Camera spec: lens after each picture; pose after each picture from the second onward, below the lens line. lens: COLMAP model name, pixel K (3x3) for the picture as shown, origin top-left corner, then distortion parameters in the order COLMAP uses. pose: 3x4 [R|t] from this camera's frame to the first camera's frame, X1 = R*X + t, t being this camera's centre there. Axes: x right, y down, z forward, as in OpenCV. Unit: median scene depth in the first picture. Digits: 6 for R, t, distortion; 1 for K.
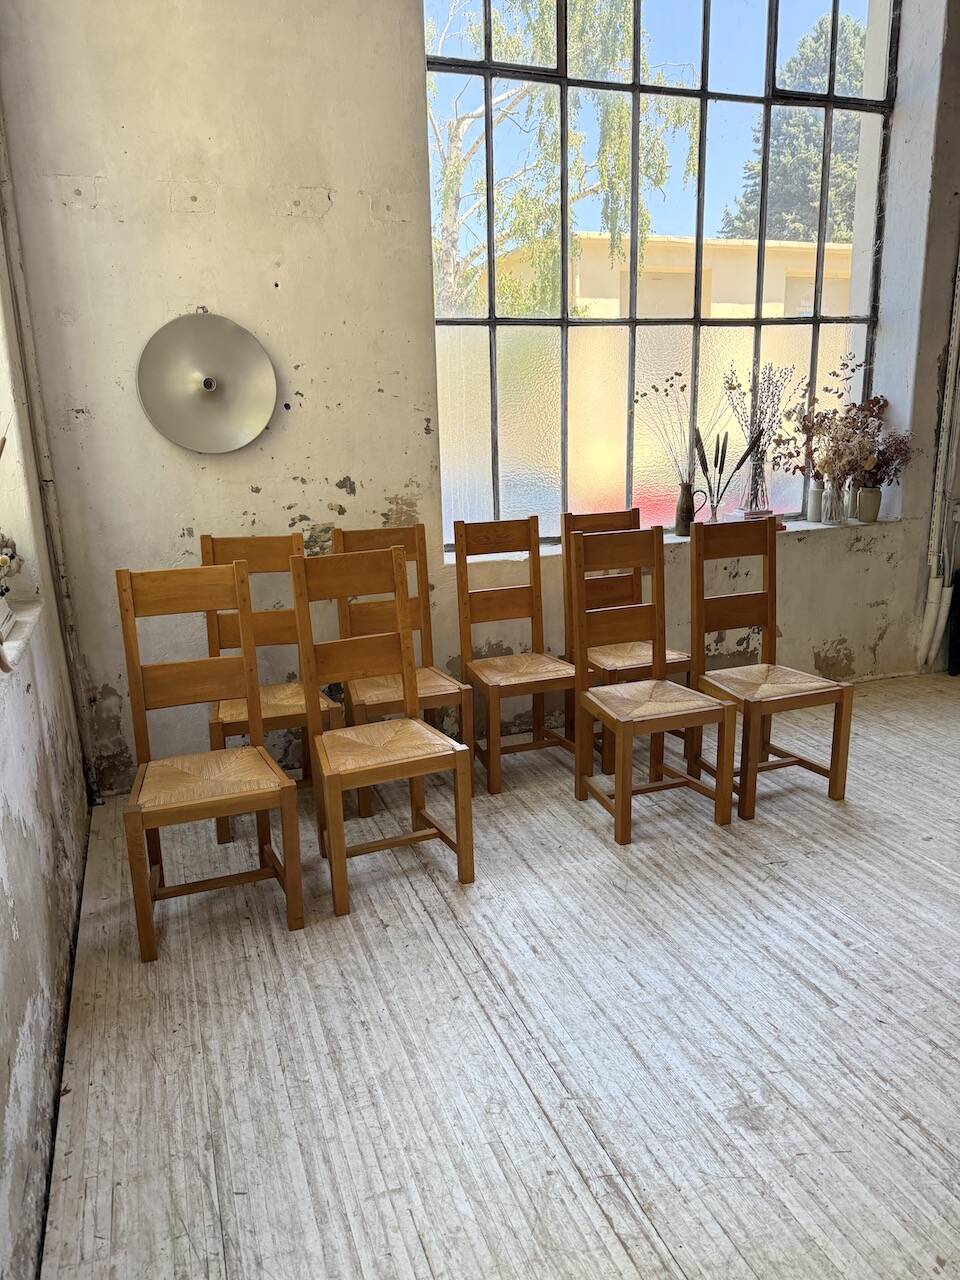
lens RADIAL K [[899.0, 0, 479.0], [0, 899.0, 642.1], [0, 0, 1]] dist [0.036220, -0.061795]
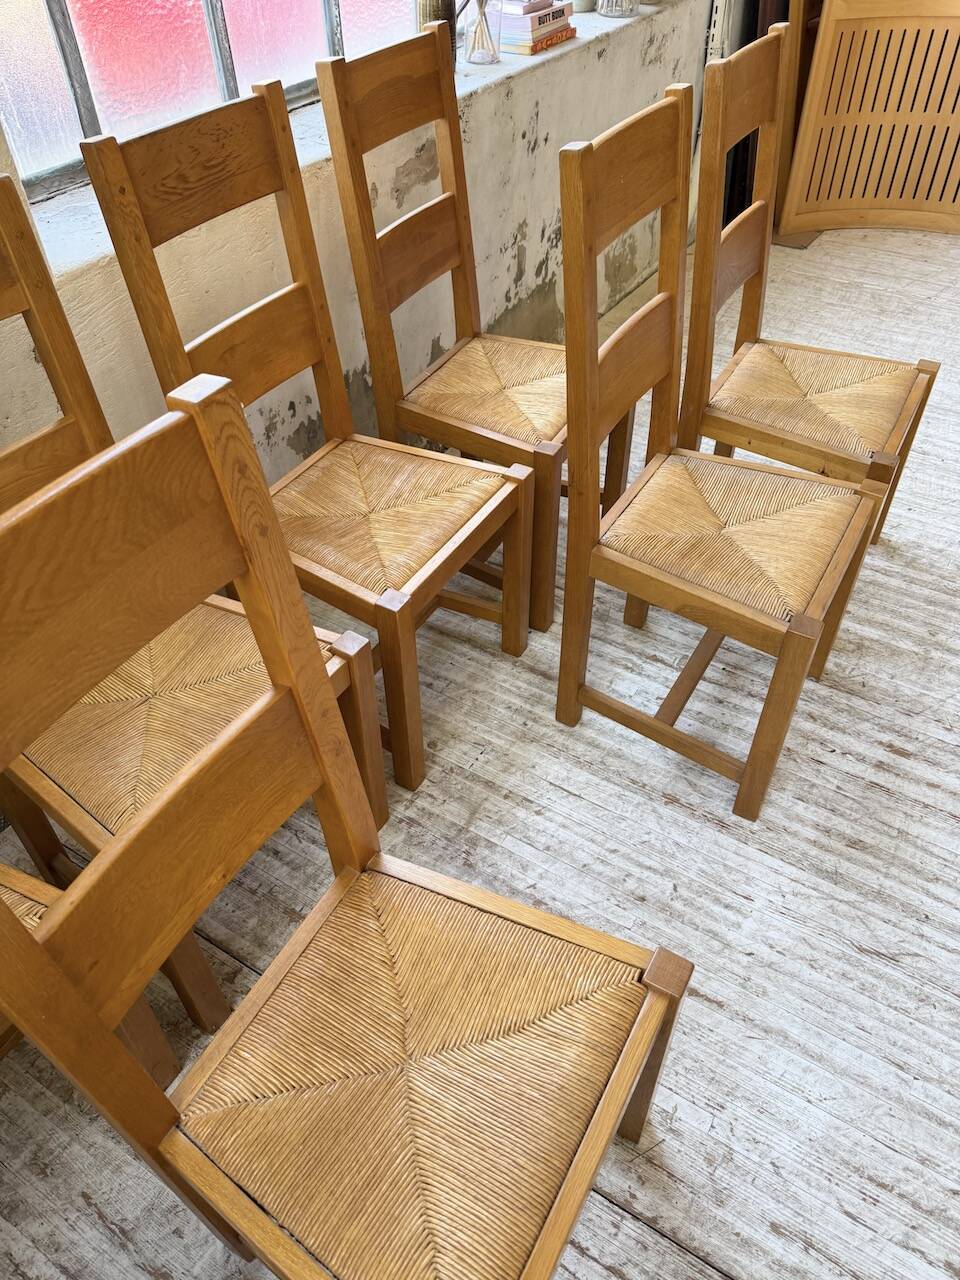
lens RADIAL K [[908.4, 0, 477.1], [0, 908.4, 638.4], [0, 0, 1]] dist [0.005971, -0.021185]
pose [[0.786752, -0.417421, 0.454732, -0.147168], [0.154177, 0.846221, 0.510039, -0.140342], [-0.597705, -0.331165, 0.730122, 0.685381]]
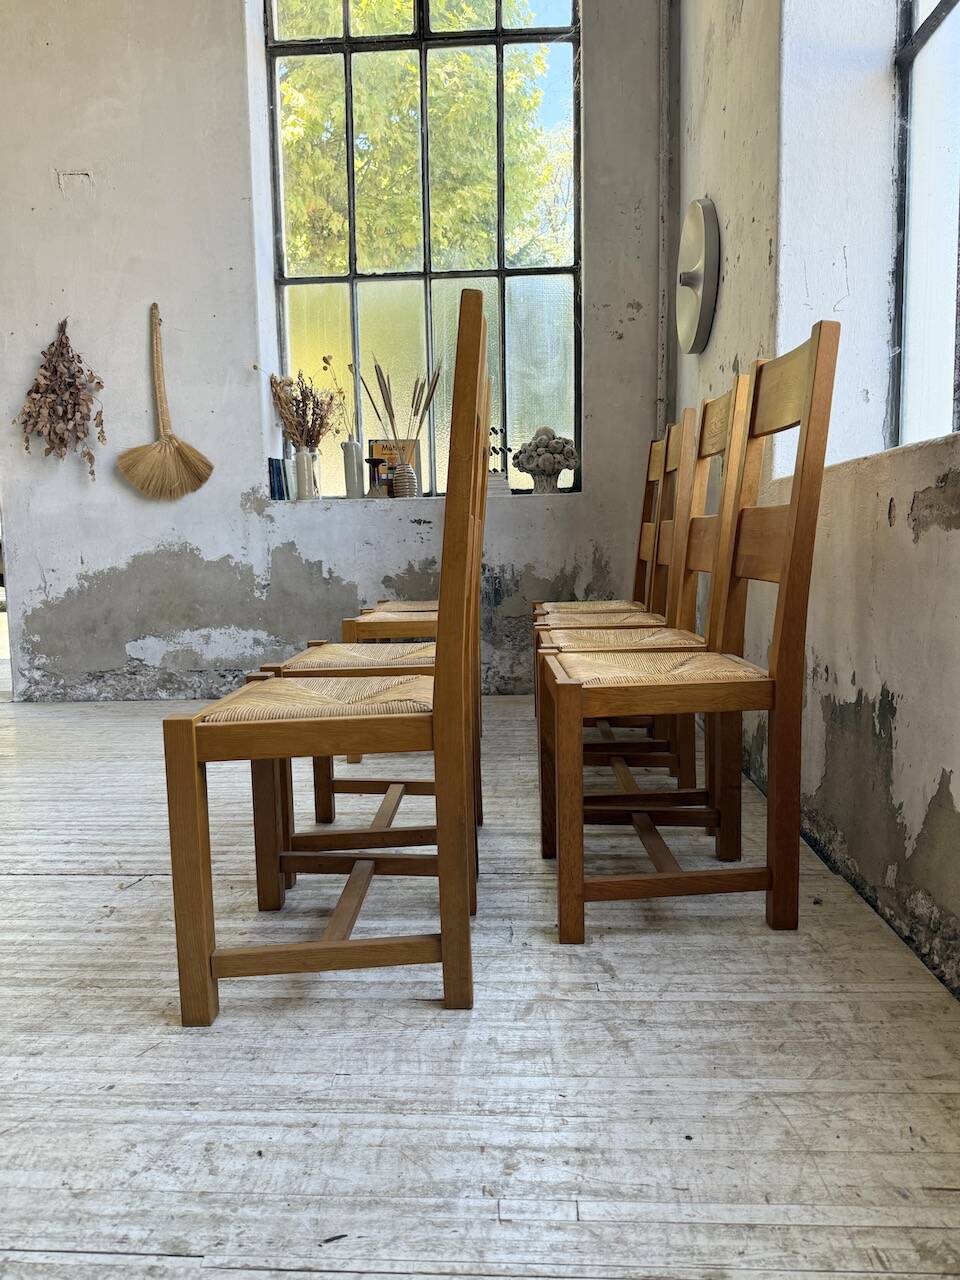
lens RADIAL K [[908.4, 0, 478.6], [0, 908.4, 647.8], [0, 0, 1]] dist [0.005971, -0.021185]
pose [[-0.393352, 0.139285, -0.908776, 0.692601], [-0.200713, 0.951606, 0.232725, -0.094573], [0.897211, 0.273946, -0.346360, 1.220361]]
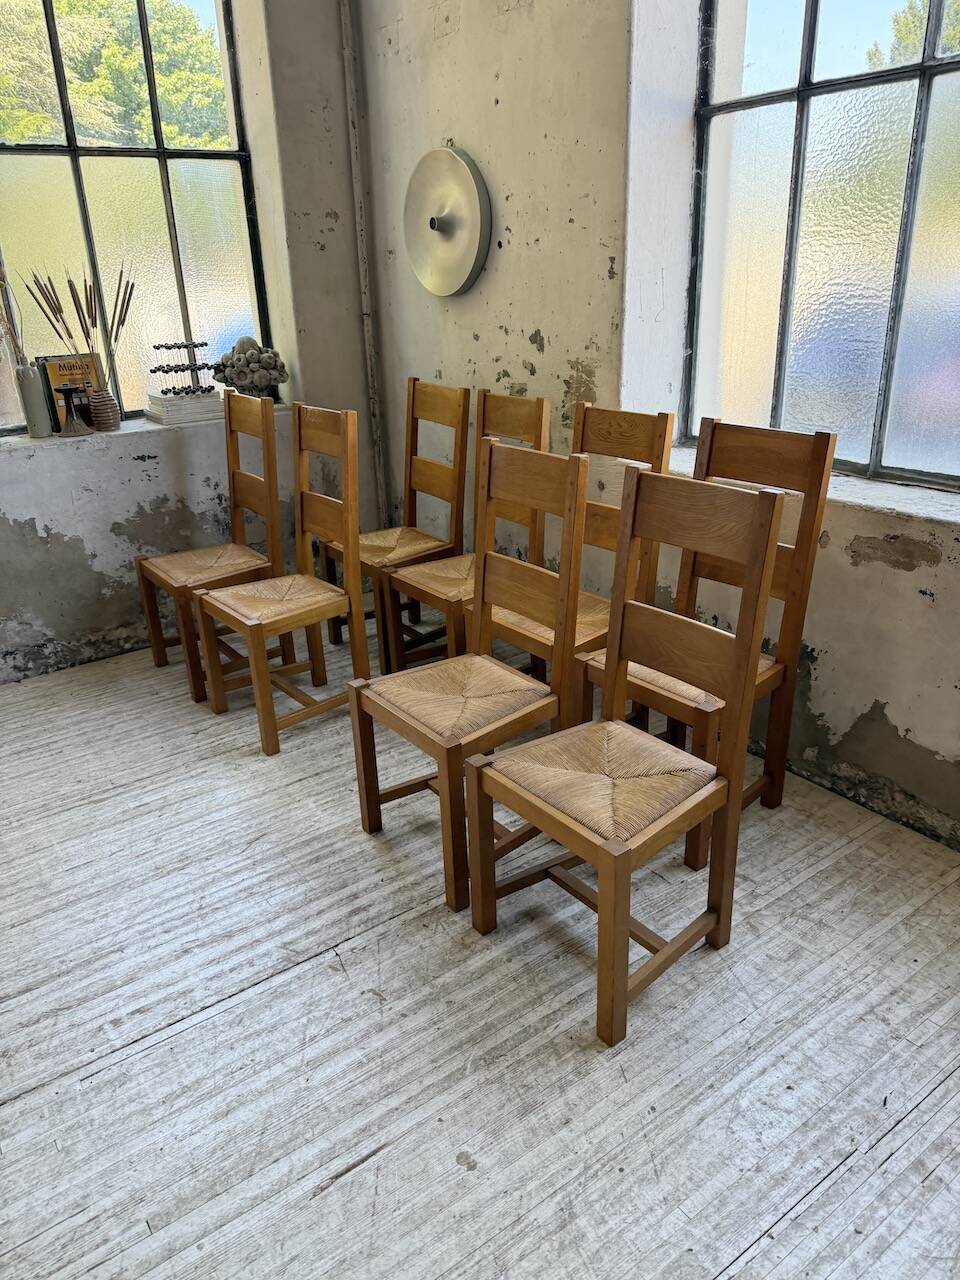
lens RADIAL K [[899.0, 0, 478.5], [0, 899.0, 646.6], [0, 0, 1]] dist [0.036220, -0.061795]
pose [[0.271504, 0.387681, -0.880902, 0.764612], [-0.212549, 0.916836, 0.337985, -0.200710], [0.938674, 0.095471, 0.331326, 0.744920]]
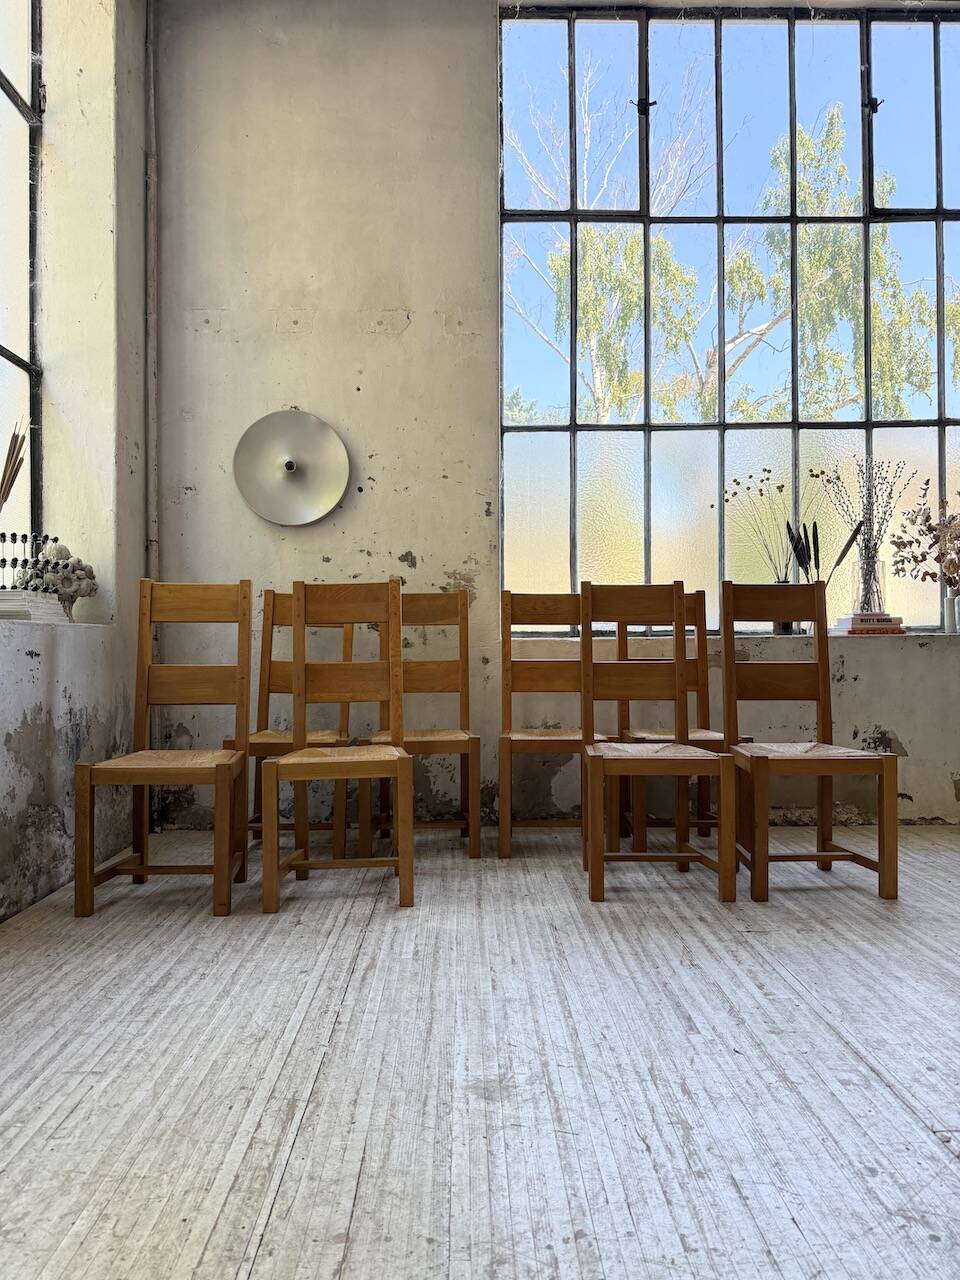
lens RADIAL K [[899.0, 0, 482.1], [0, 899.0, 643.8], [0, 0, 1]] dist [0.036220, -0.061795]
pose [[0.945636, 0.018654, -0.324691, 0.313760], [-0.098838, 0.967617, -0.232267, 0.180150], [0.309844, 0.251732, 0.916858, 0.065448]]
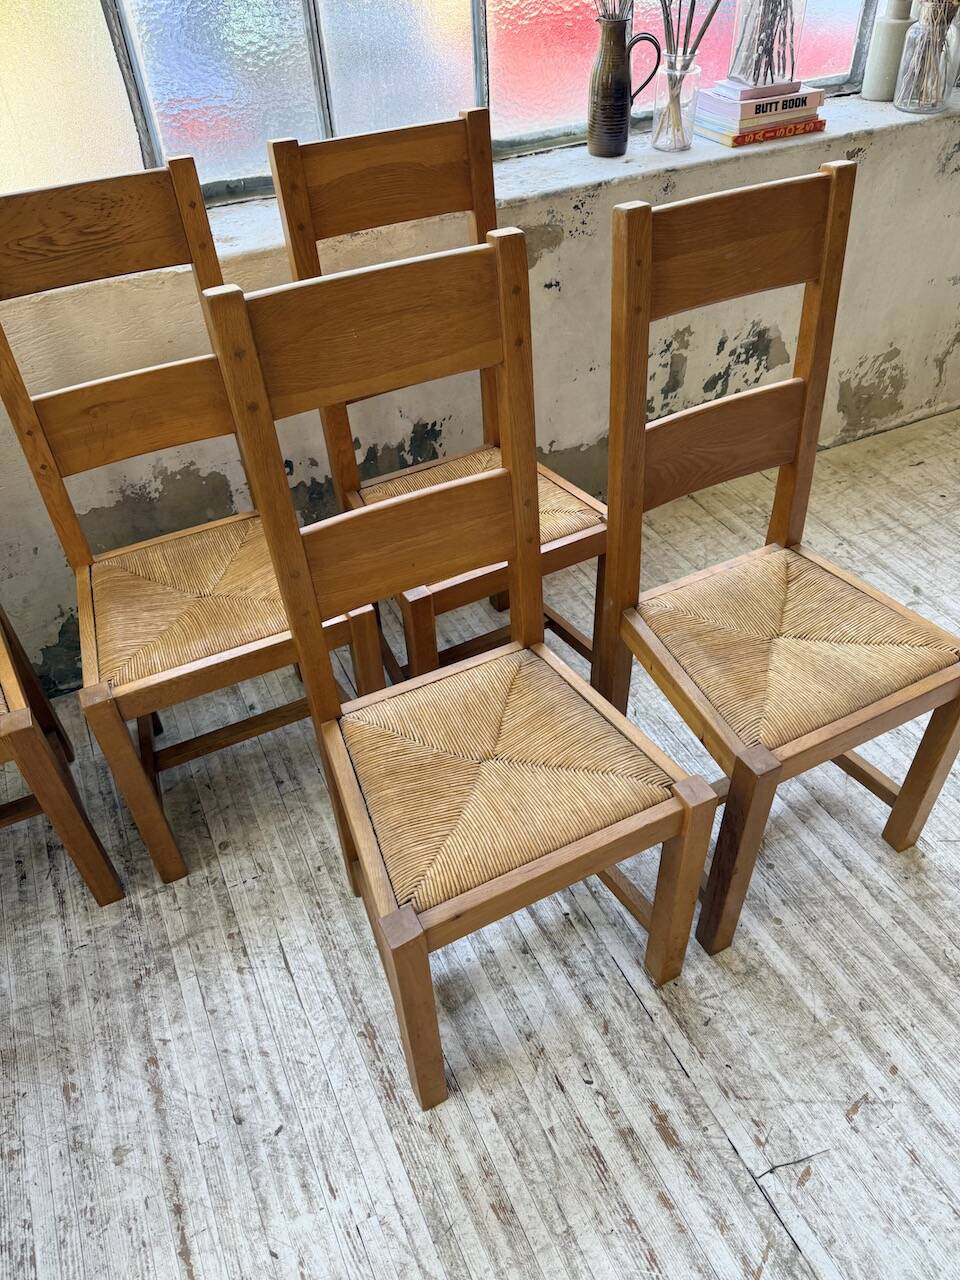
lens RADIAL K [[899.0, 0, 489.1], [0, 899.0, 635.9], [0, 0, 1]] dist [0.036220, -0.061795]
pose [[0.994758, -0.074392, 0.070156, 0.160282], [0.034315, 0.889171, 0.456287, -0.147995], [-0.096325, -0.451488, 0.887063, 0.661519]]
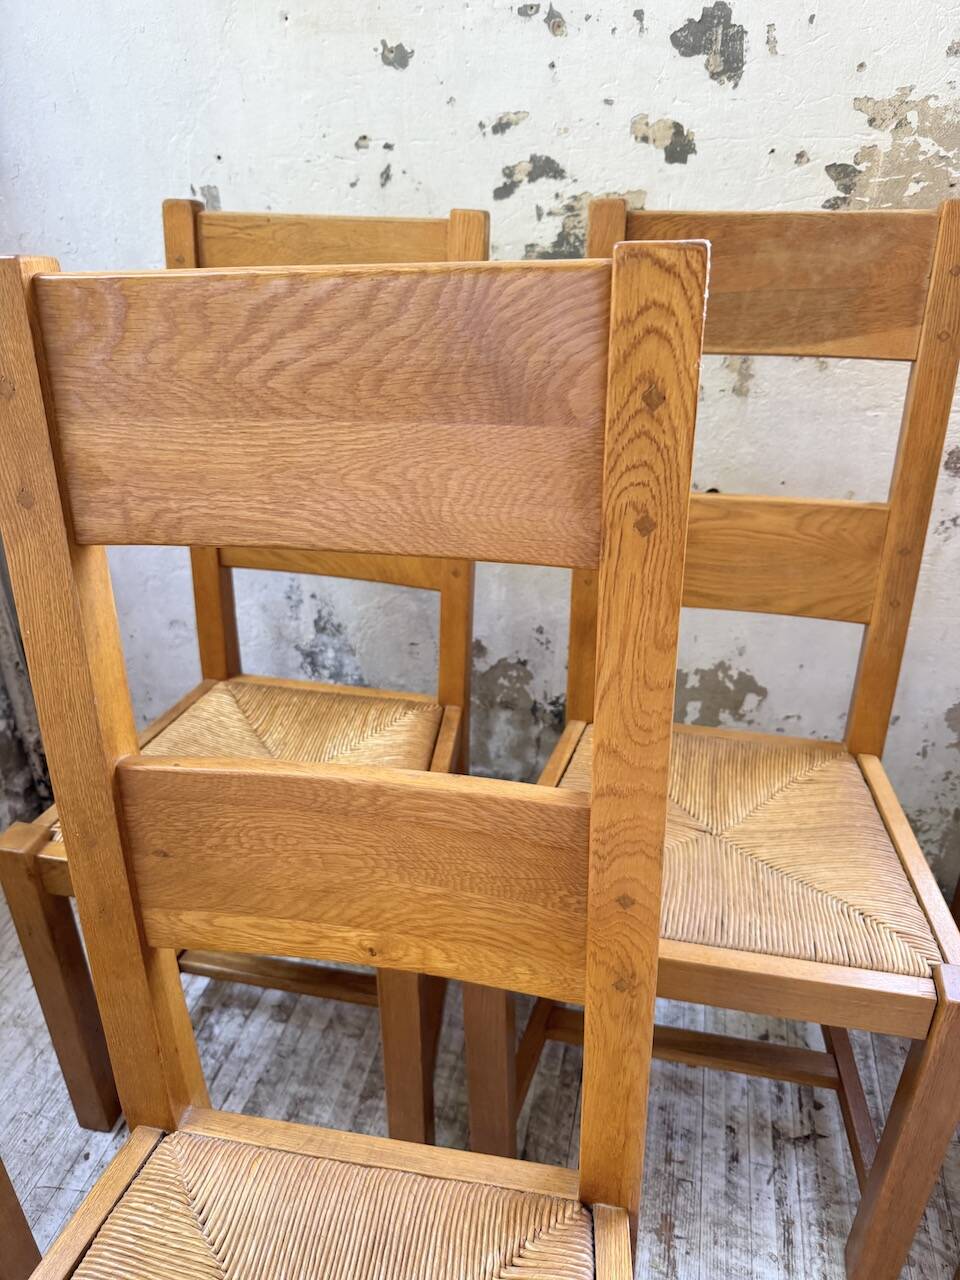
lens RADIAL K [[908.4, 0, 484.4], [0, 908.4, 643.0], [0, 0, 1]] dist [0.005971, -0.021185]
pose [[0.839246, 0.262163, -0.476378, -0.030886], [-0.143059, 0.951688, 0.271707, -0.072912], [0.524595, -0.159879, 0.836205, 0.765843]]
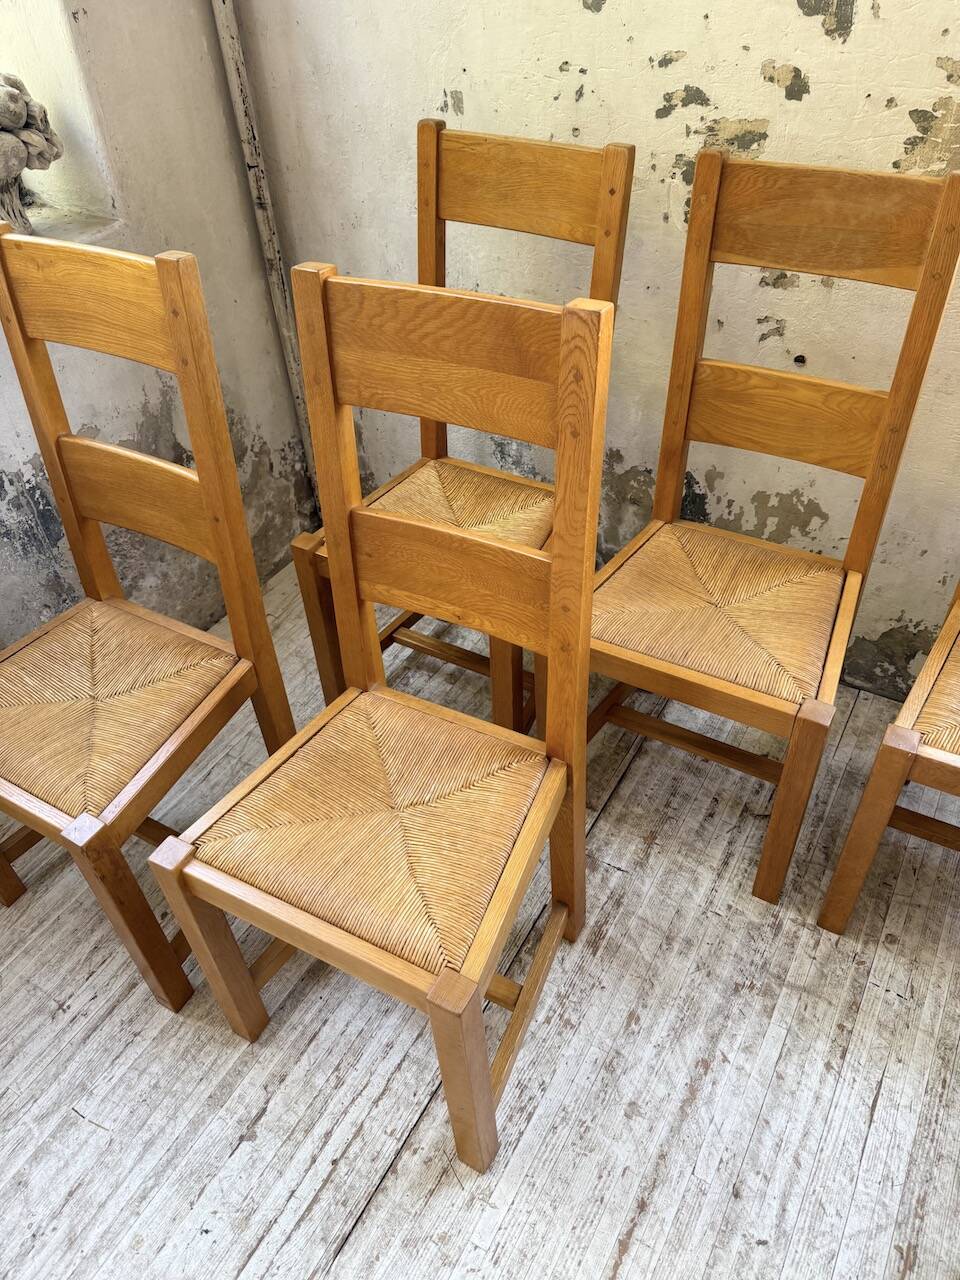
lens RADIAL K [[908.4, 0, 483.9], [0, 908.4, 646.2], [0, 0, 1]] dist [0.005971, -0.021185]
pose [[0.632280, 0.508402, -0.584593, 0.102519], [-0.158442, 0.823473, 0.544783, -0.151618], [0.758365, -0.251831, 0.601218, 0.682137]]
